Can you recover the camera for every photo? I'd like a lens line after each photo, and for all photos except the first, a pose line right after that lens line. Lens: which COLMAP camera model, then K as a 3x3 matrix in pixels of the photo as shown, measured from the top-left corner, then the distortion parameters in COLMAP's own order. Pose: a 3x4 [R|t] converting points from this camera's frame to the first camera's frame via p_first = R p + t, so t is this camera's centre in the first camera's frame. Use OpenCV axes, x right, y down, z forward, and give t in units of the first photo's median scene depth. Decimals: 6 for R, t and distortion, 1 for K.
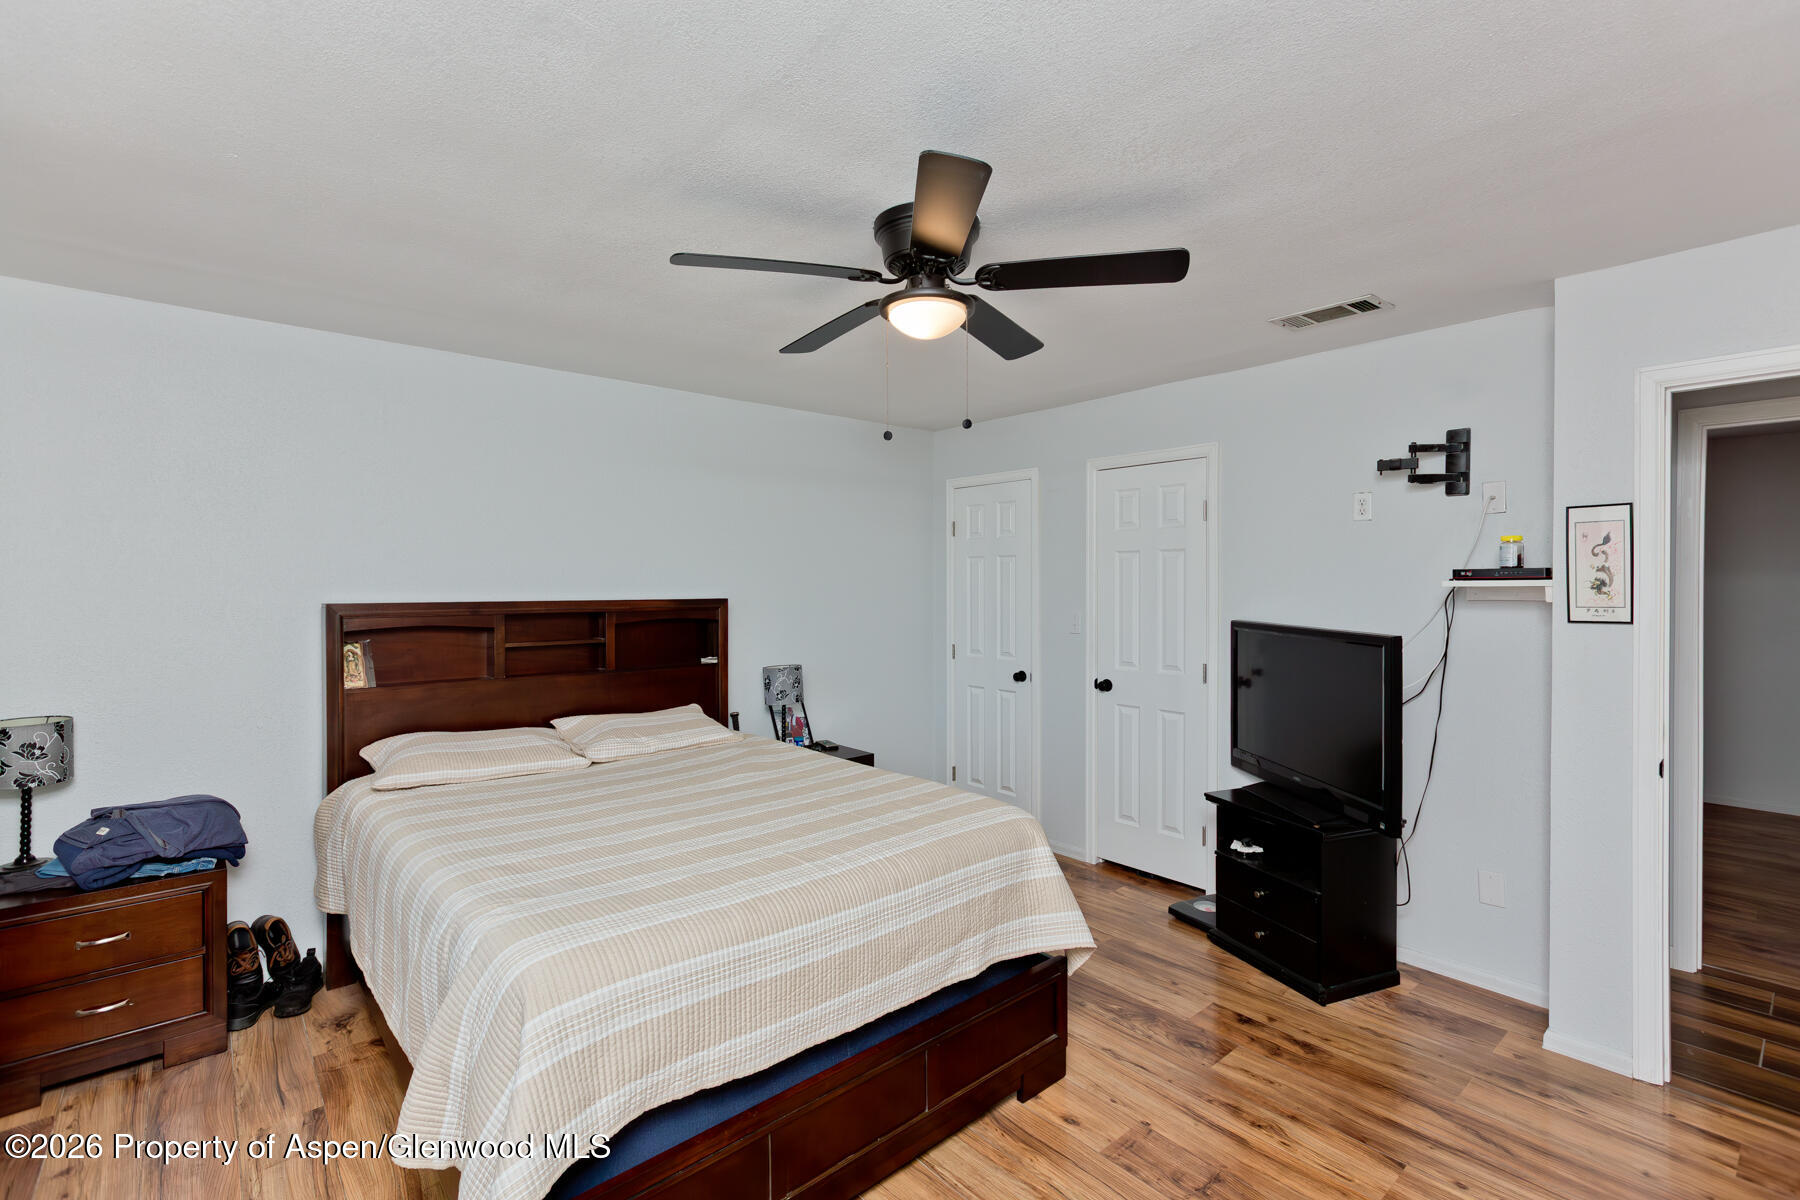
lens RADIAL K [[811.1, 0, 897.5], [0, 811.1, 591.7], [0, 0, 1]] dist [0.010945, -0.000310]
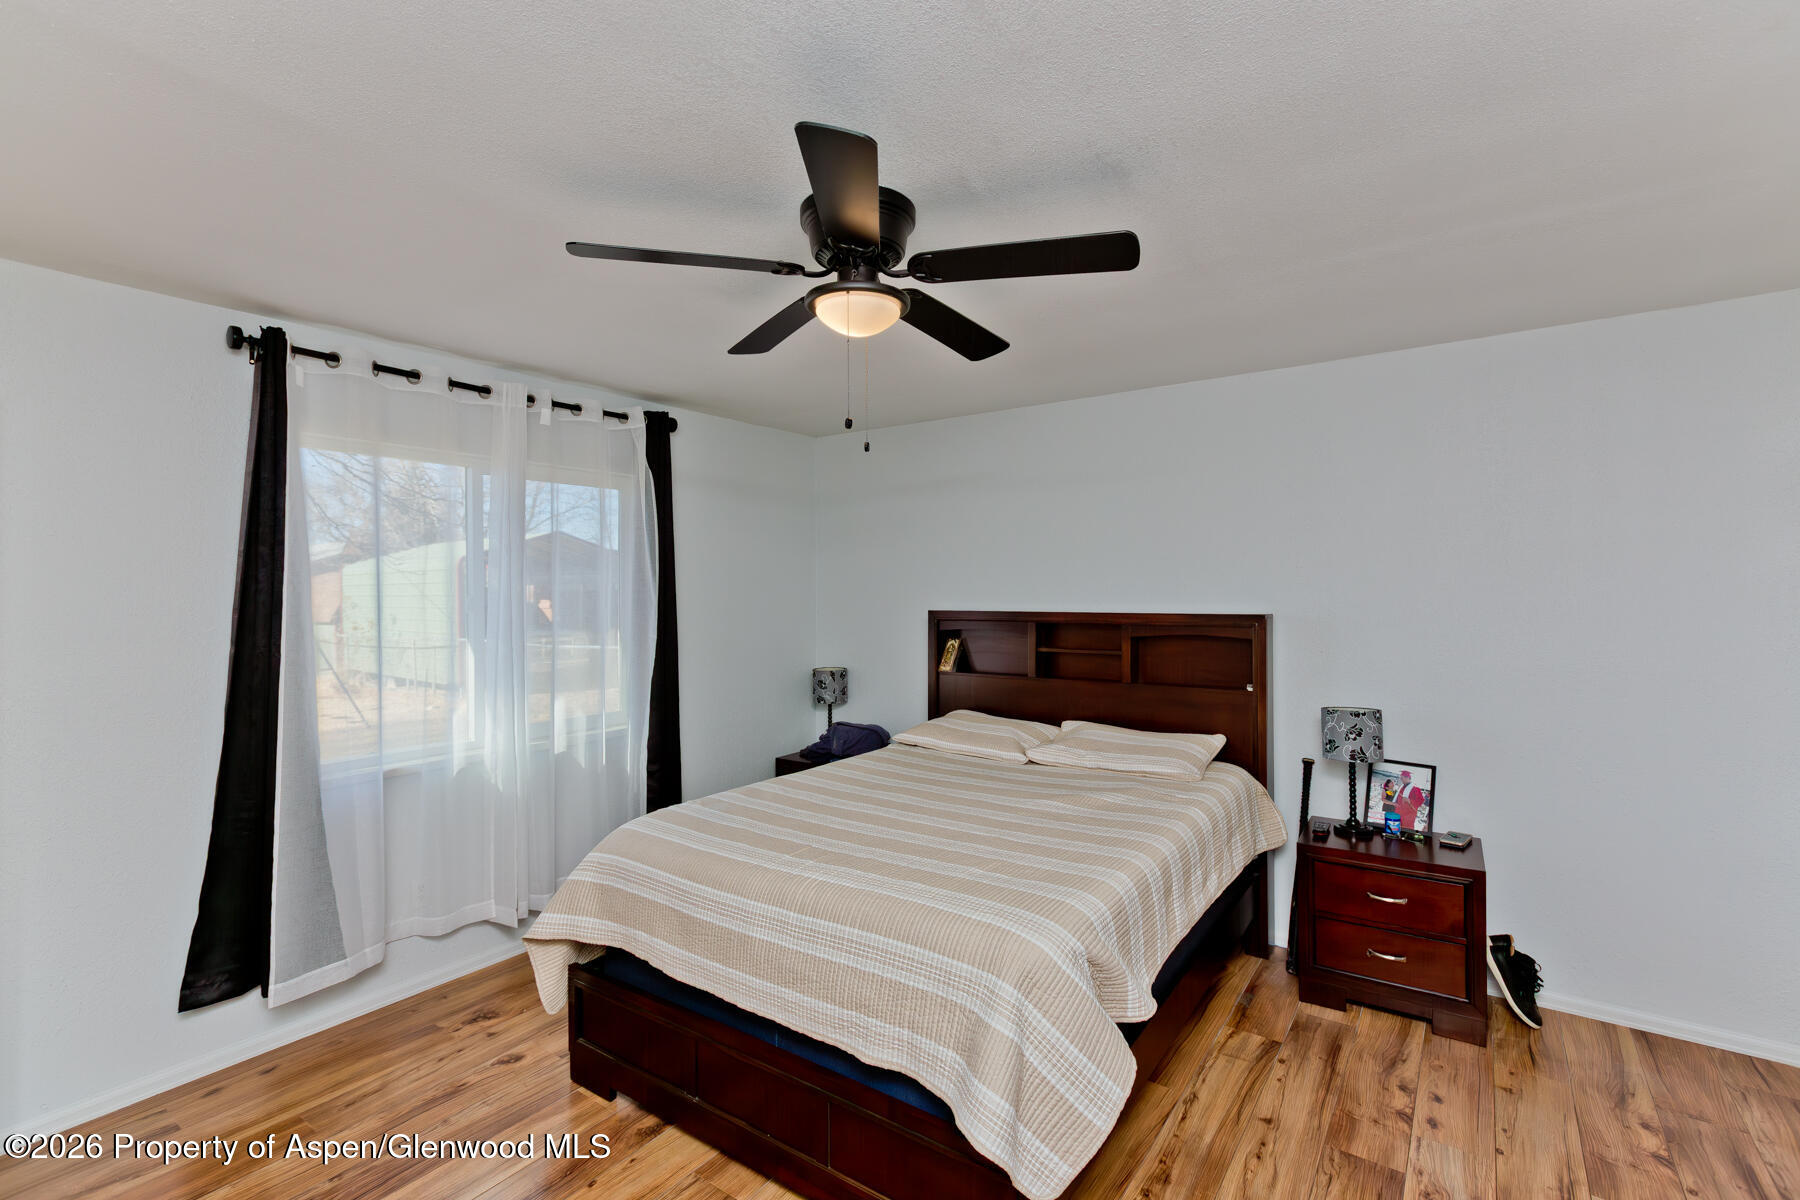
lens RADIAL K [[811.1, 0, 897.5], [0, 811.1, 591.7], [0, 0, 1]] dist [0.010945, -0.000310]
pose [[0.238572, -0.008326, -0.971089, 0.656747], [-0.012553, 0.999853, -0.011657, -0.000543], [0.971044, 0.014971, 0.238432, 0.590233]]
